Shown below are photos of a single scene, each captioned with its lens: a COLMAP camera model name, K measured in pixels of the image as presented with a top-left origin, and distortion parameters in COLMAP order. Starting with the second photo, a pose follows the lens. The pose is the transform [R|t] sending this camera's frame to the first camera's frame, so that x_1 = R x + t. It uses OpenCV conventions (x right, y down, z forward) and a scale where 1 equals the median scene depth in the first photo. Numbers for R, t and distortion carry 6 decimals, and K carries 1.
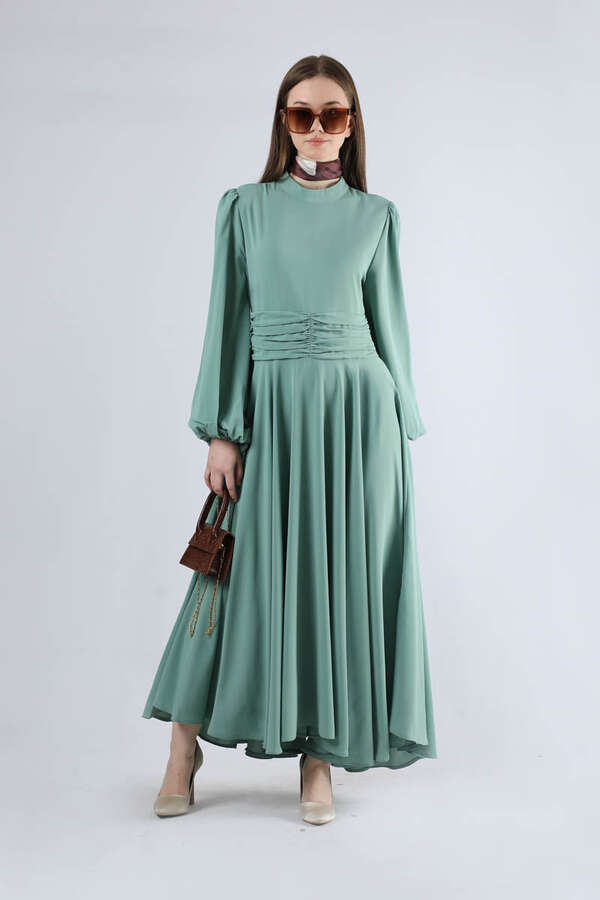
lens RADIAL K [[2014.4, 0, 300.1], [0, 2014.4, 449.4], [0, 0, 1]] dist [-0.650714, 0.000000]
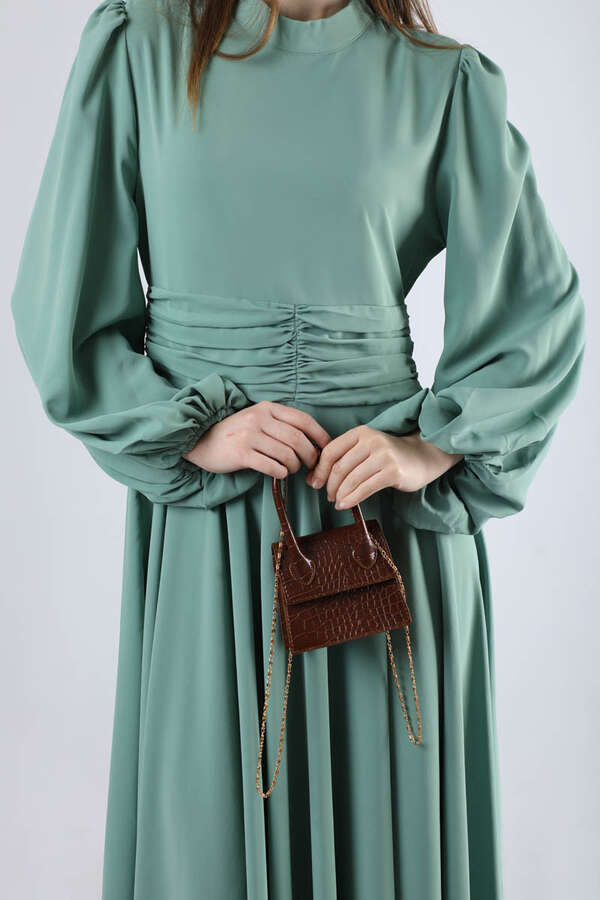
lens RADIAL K [[1833.8, 0, 300.1], [0, 1833.8, 450.2], [0, 0, 1]] dist [-0.035003, 0.000000]
pose [[0.999728, -0.012824, 0.019486, -0.002176], [0.013284, 0.999632, -0.023643, -0.025270], [-0.019176, 0.023896, 0.999531, 0.589460]]
